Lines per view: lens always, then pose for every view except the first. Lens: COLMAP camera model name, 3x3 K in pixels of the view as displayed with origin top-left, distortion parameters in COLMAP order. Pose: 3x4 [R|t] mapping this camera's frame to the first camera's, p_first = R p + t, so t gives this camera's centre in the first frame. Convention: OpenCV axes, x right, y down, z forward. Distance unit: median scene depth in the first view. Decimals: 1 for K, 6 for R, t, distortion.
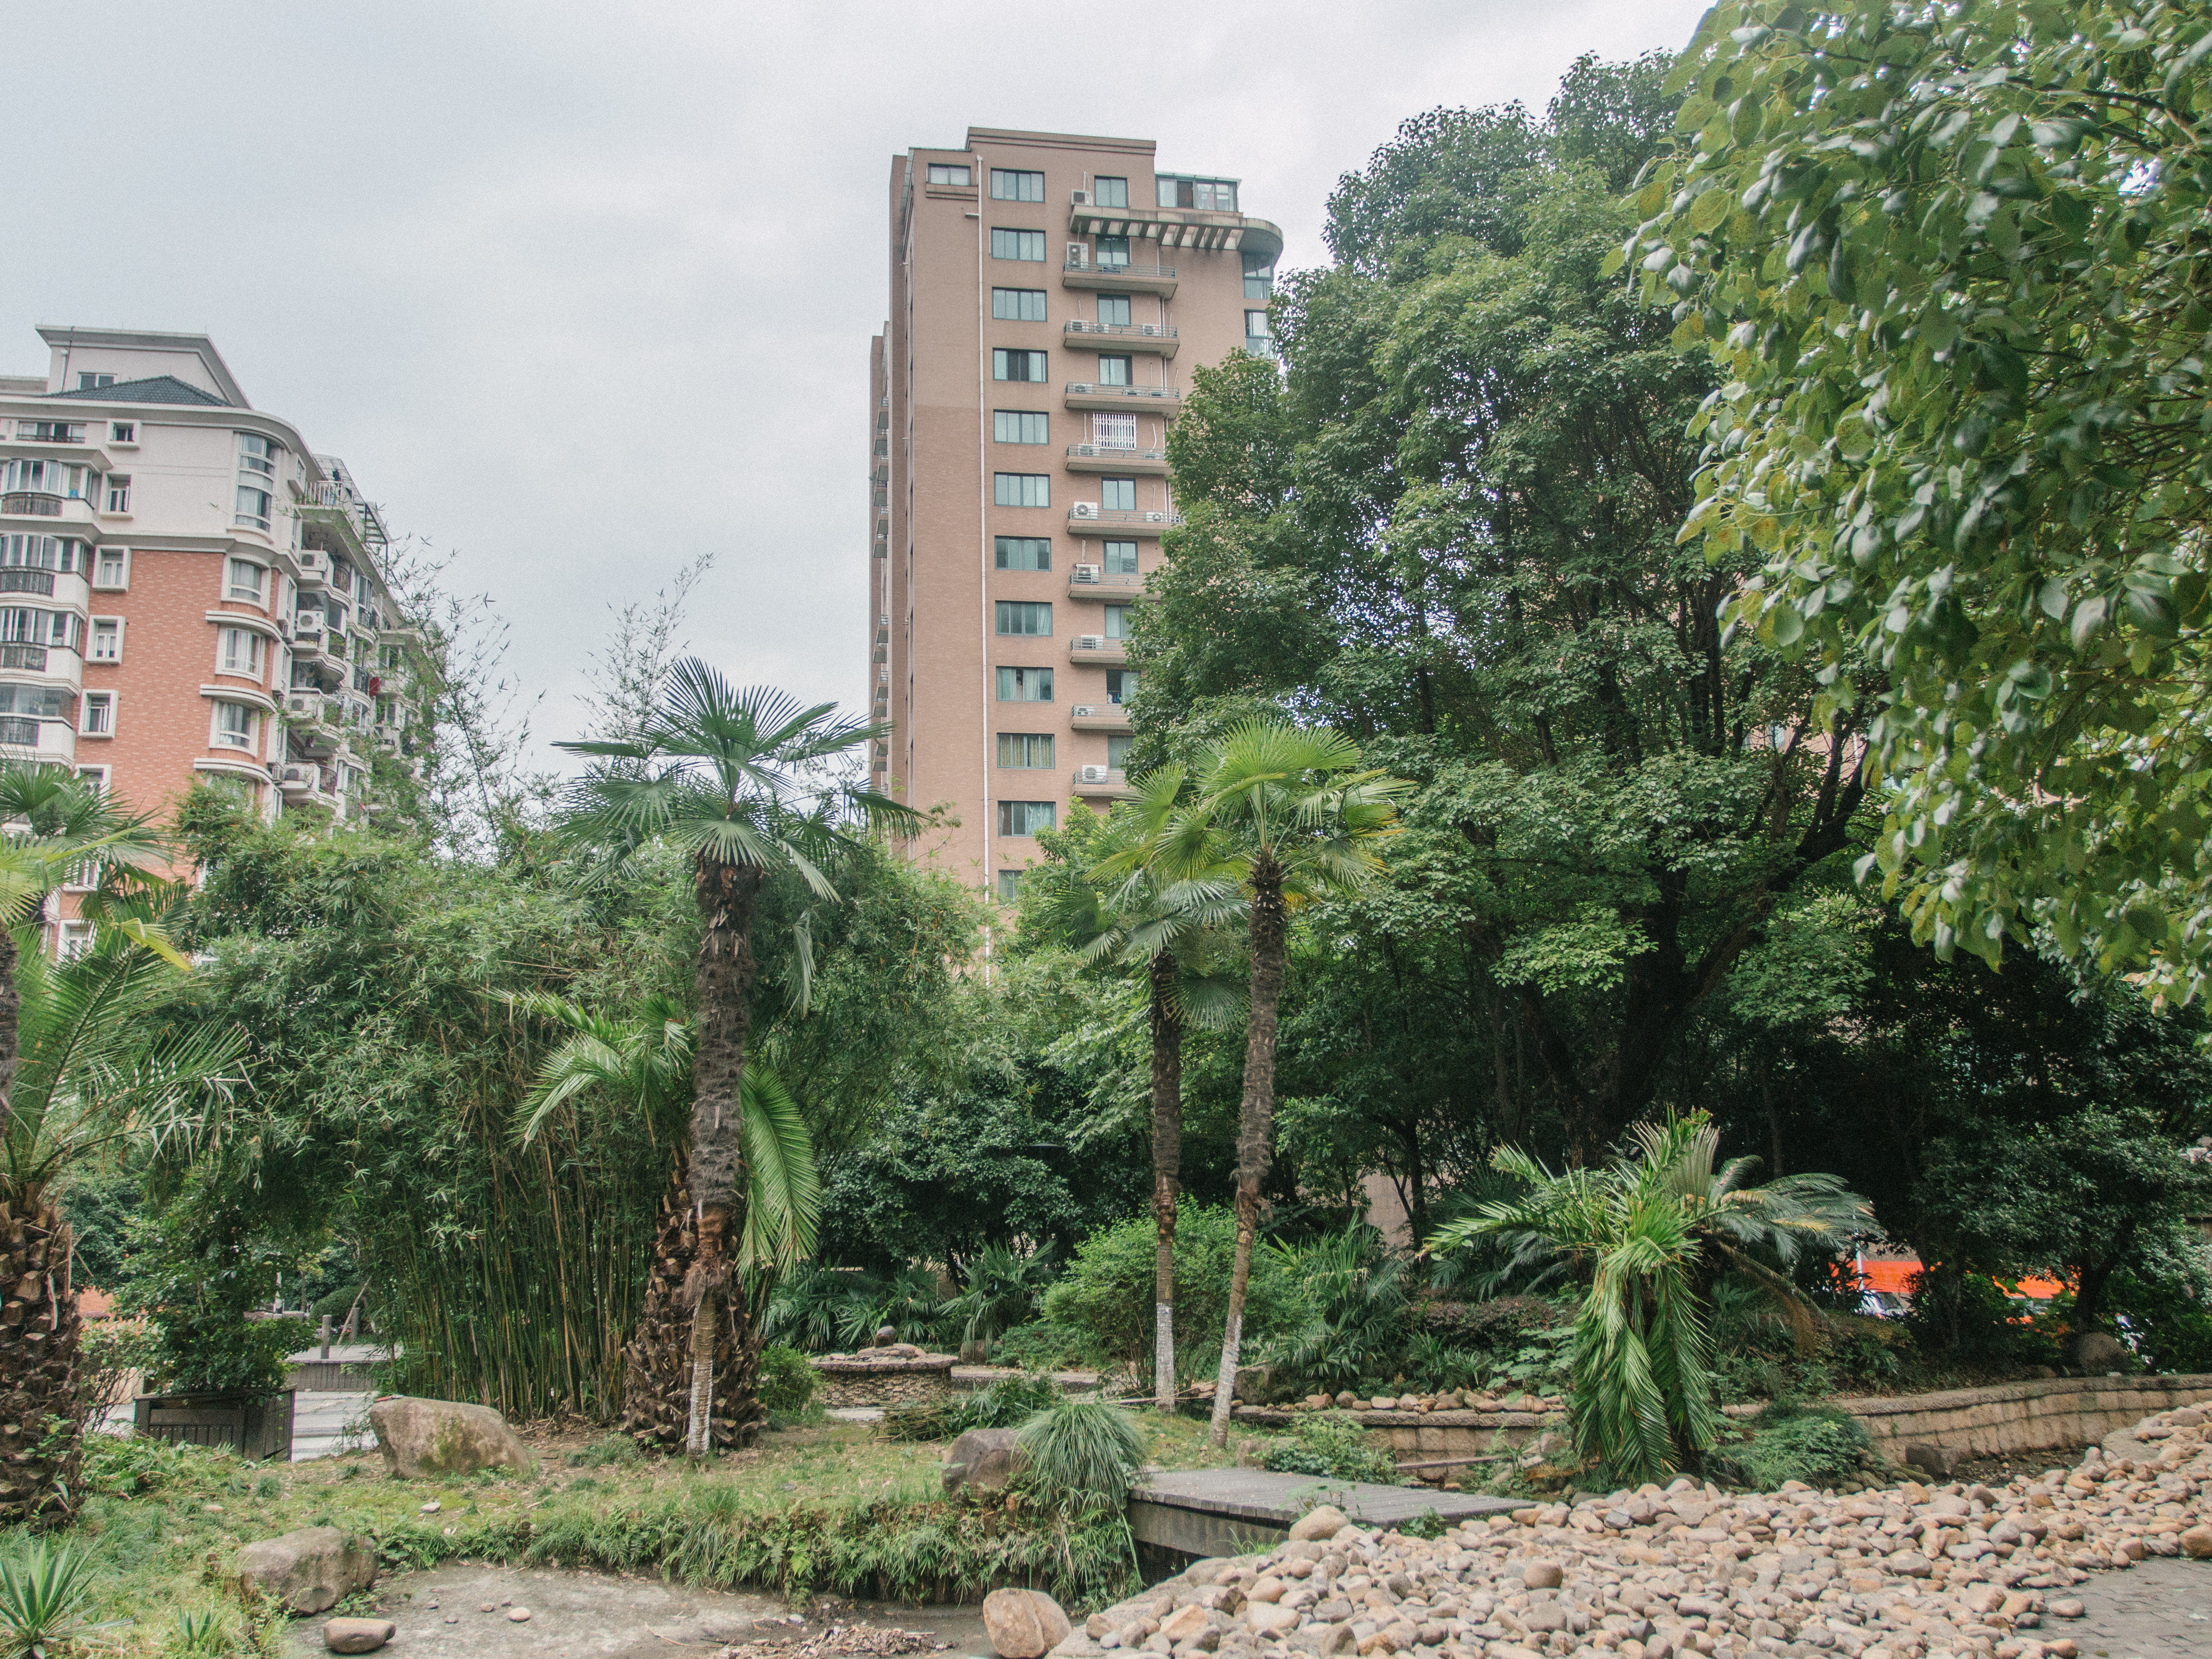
lens RADIAL K [[1899.8, 0, 1106.0], [0, 1899.8, 829.5], [0, 0, 1]] dist [-0.007997, 0.022915]
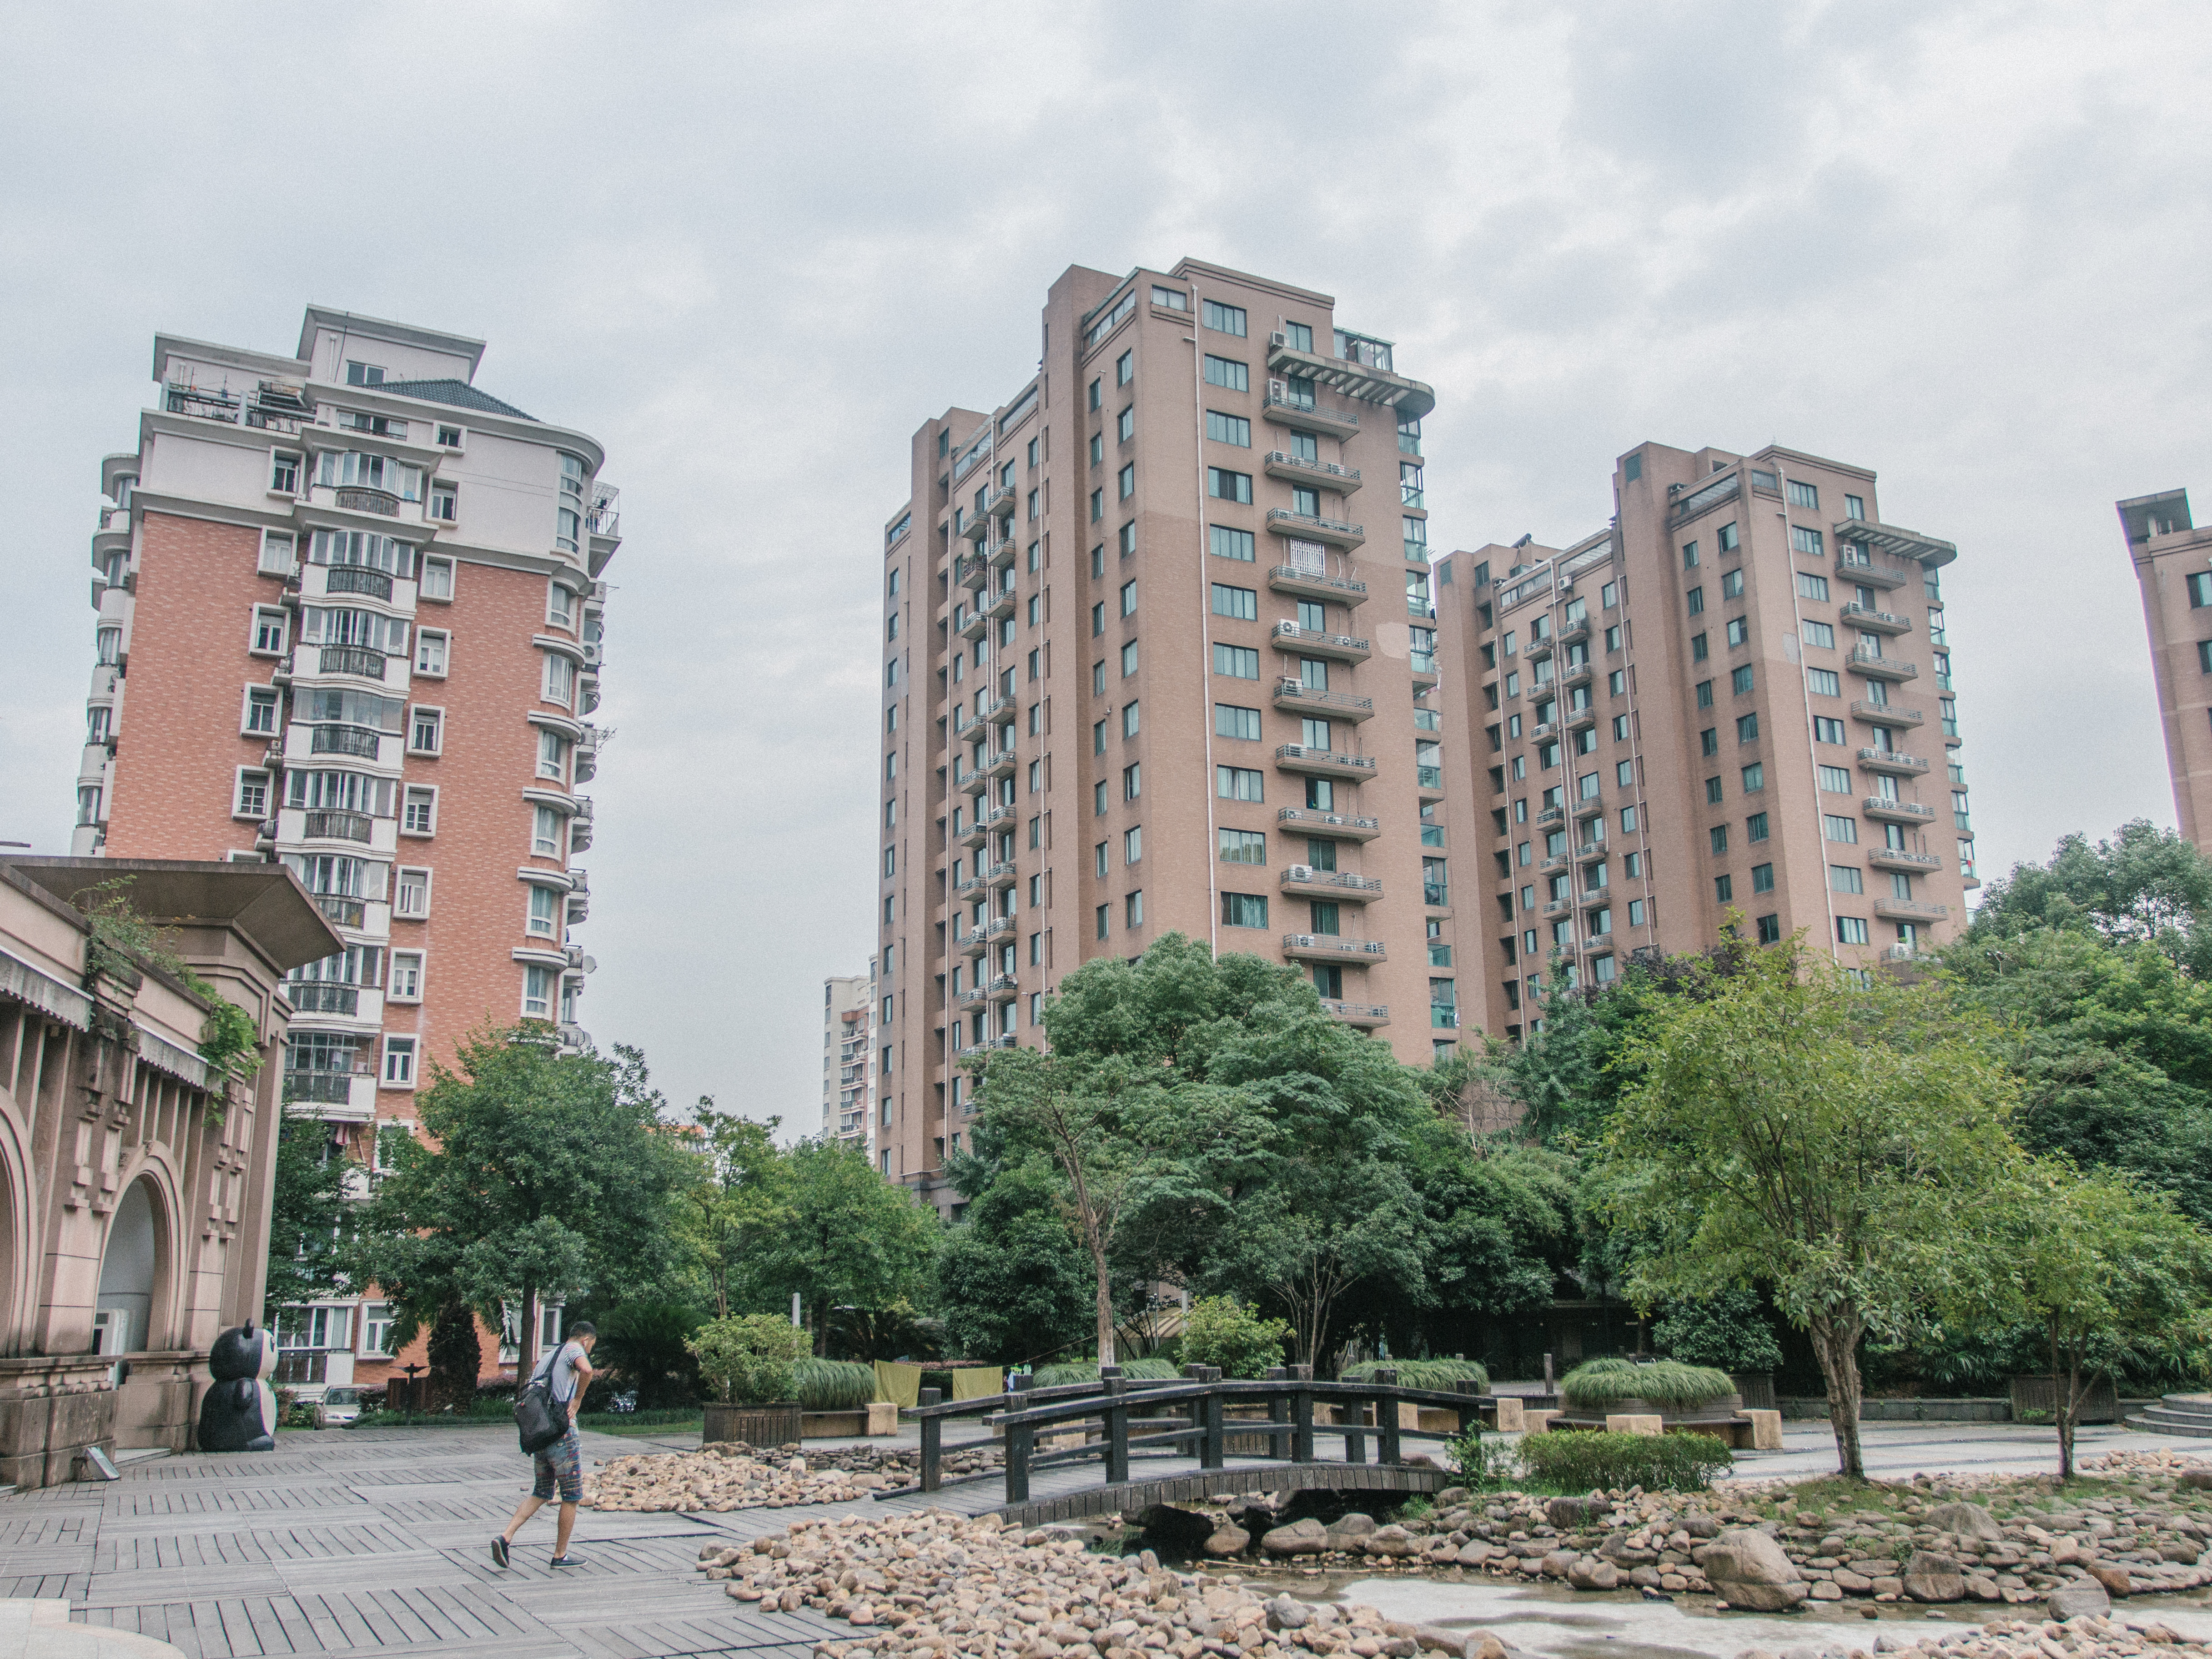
lens RADIAL K [[1921.0, 0, 1098.7], [0, 1921.0, 827.0], [0, 0, 1]] dist [-0.000799, 0.021301]
pose [[0.952679, 0.085533, 0.291696, -0.419930], [-0.071083, 0.995676, -0.059804, 0.017141], [-0.295550, 0.036240, 0.954640, -0.003890]]
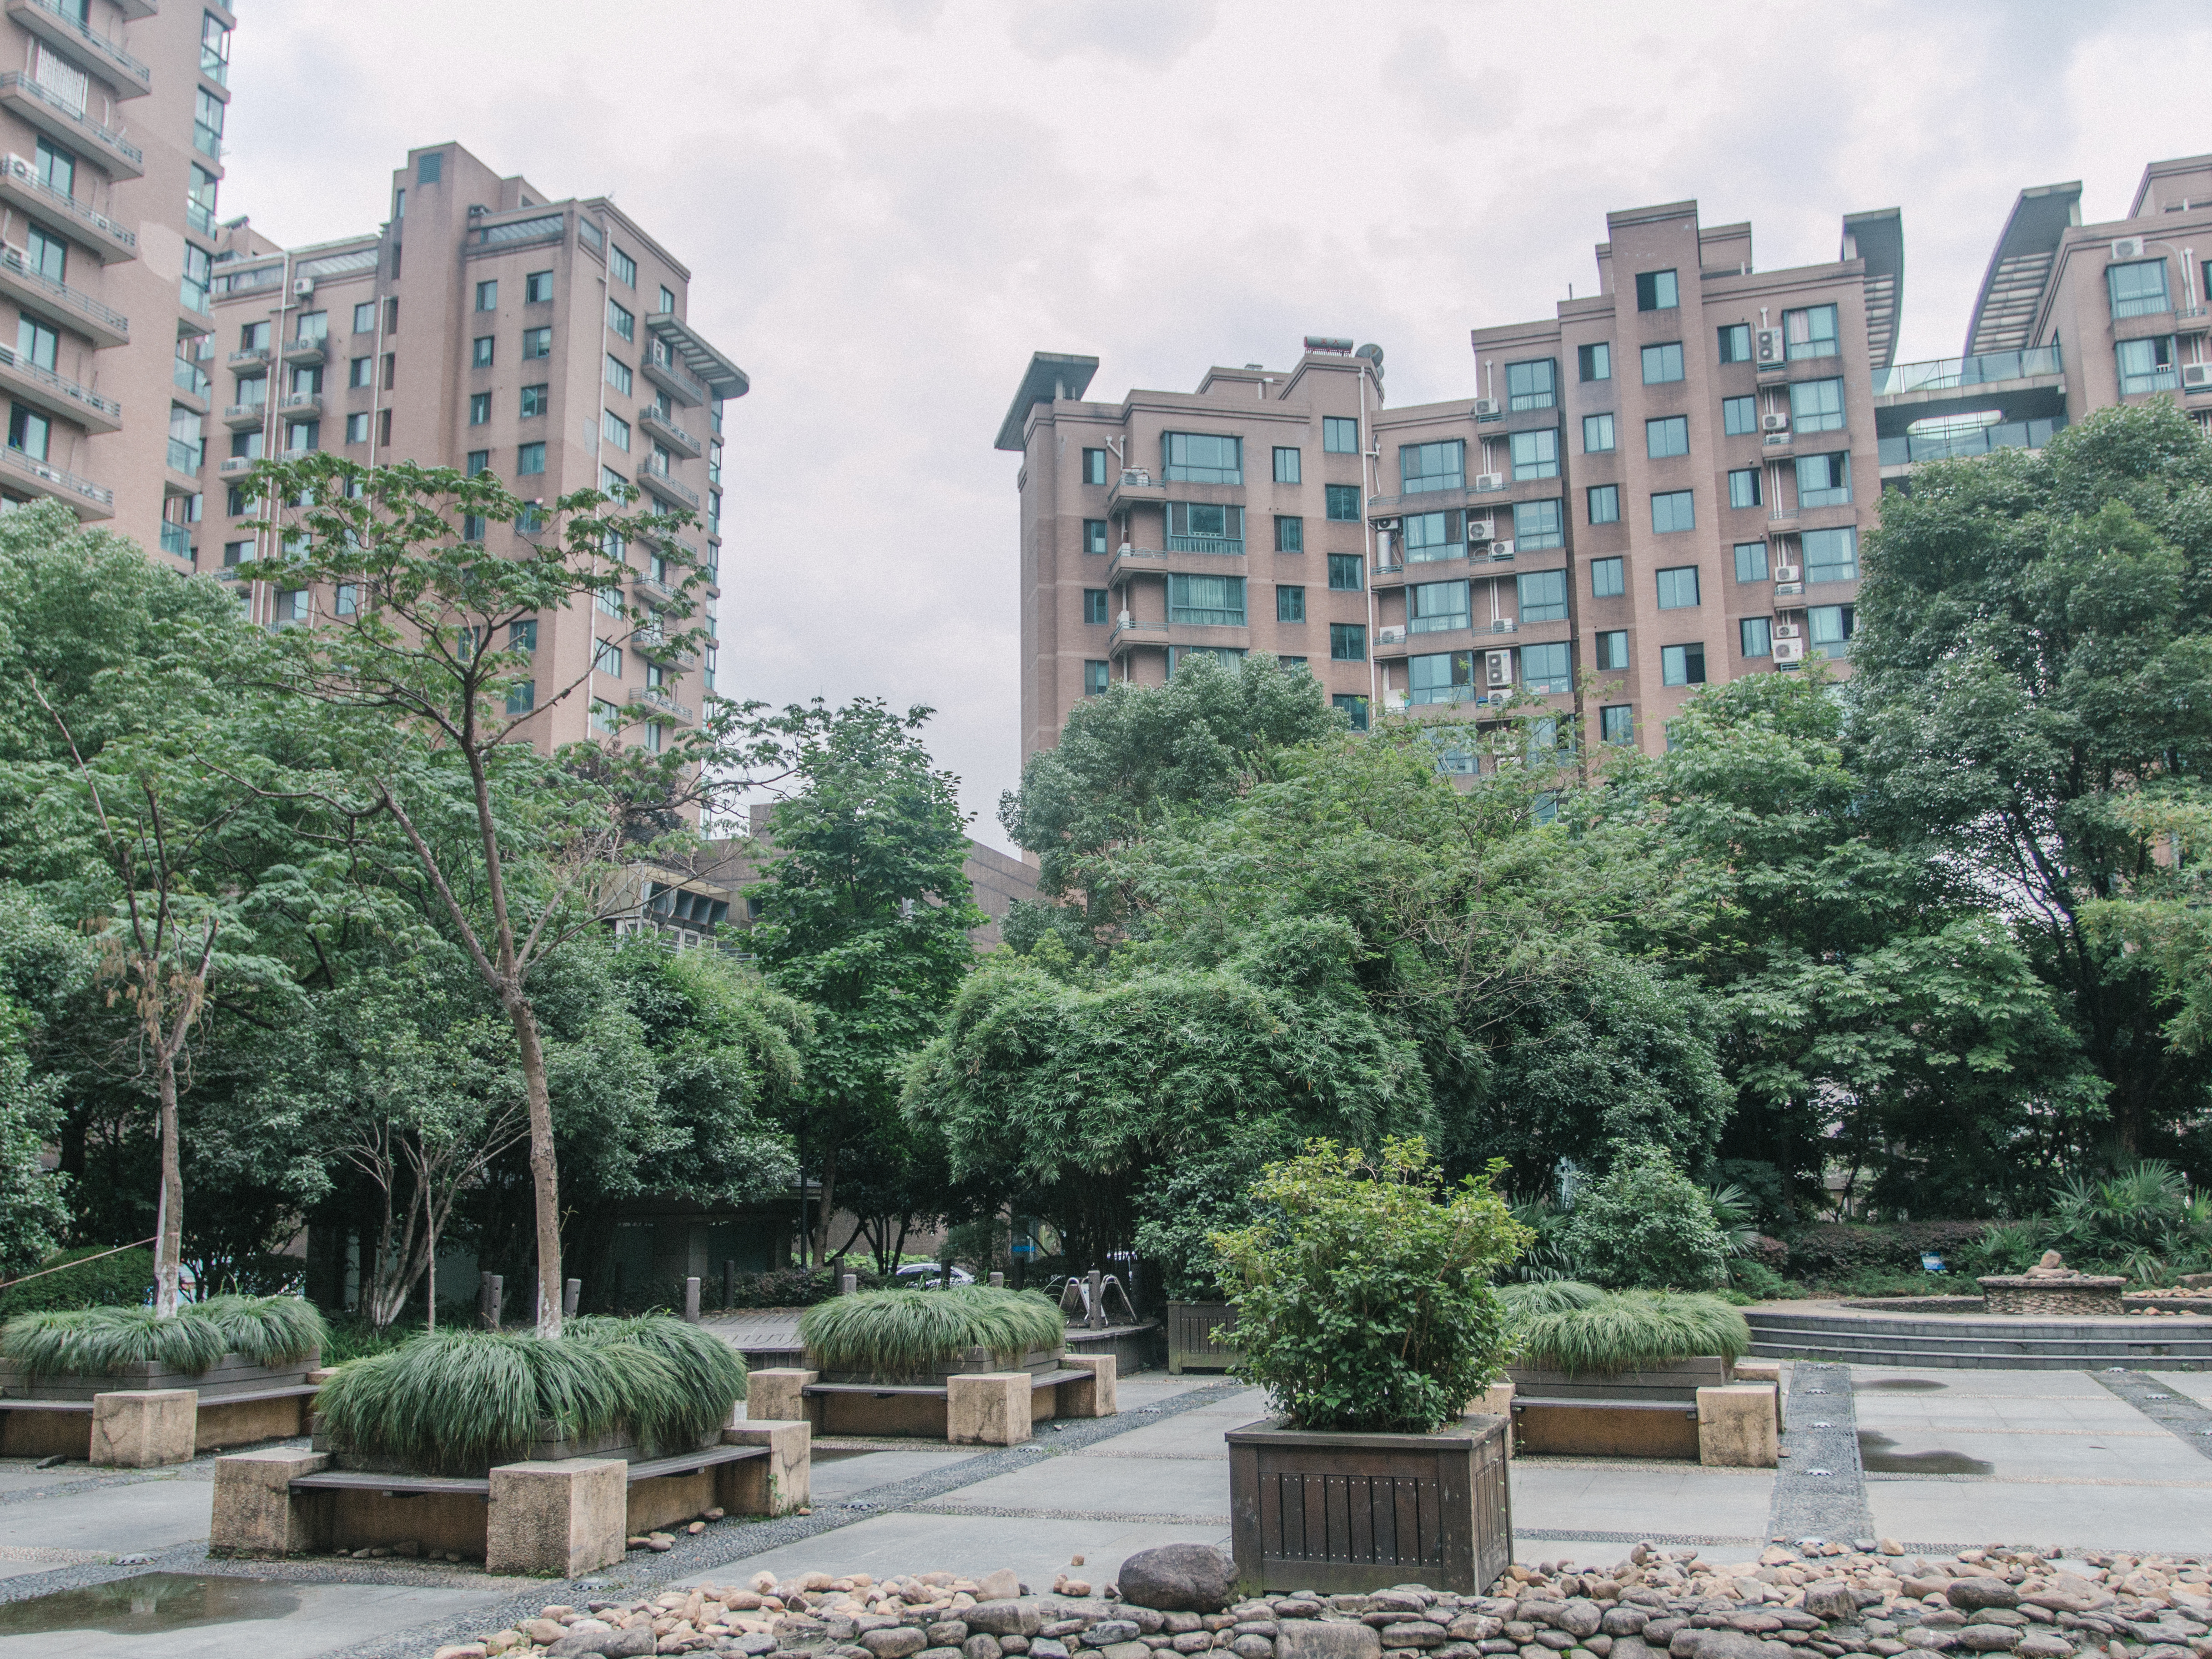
lens RADIAL K [[2001.1, 0, 1106.0], [0, 2001.1, 829.5], [0, 0, 1]] dist [-0.018867, 0.008493]
pose [[0.462299, 0.182708, 0.867697, -0.416736], [-0.183999, 0.977009, -0.107693, 0.074670], [-0.867424, -0.109869, 0.485288, 0.268149]]
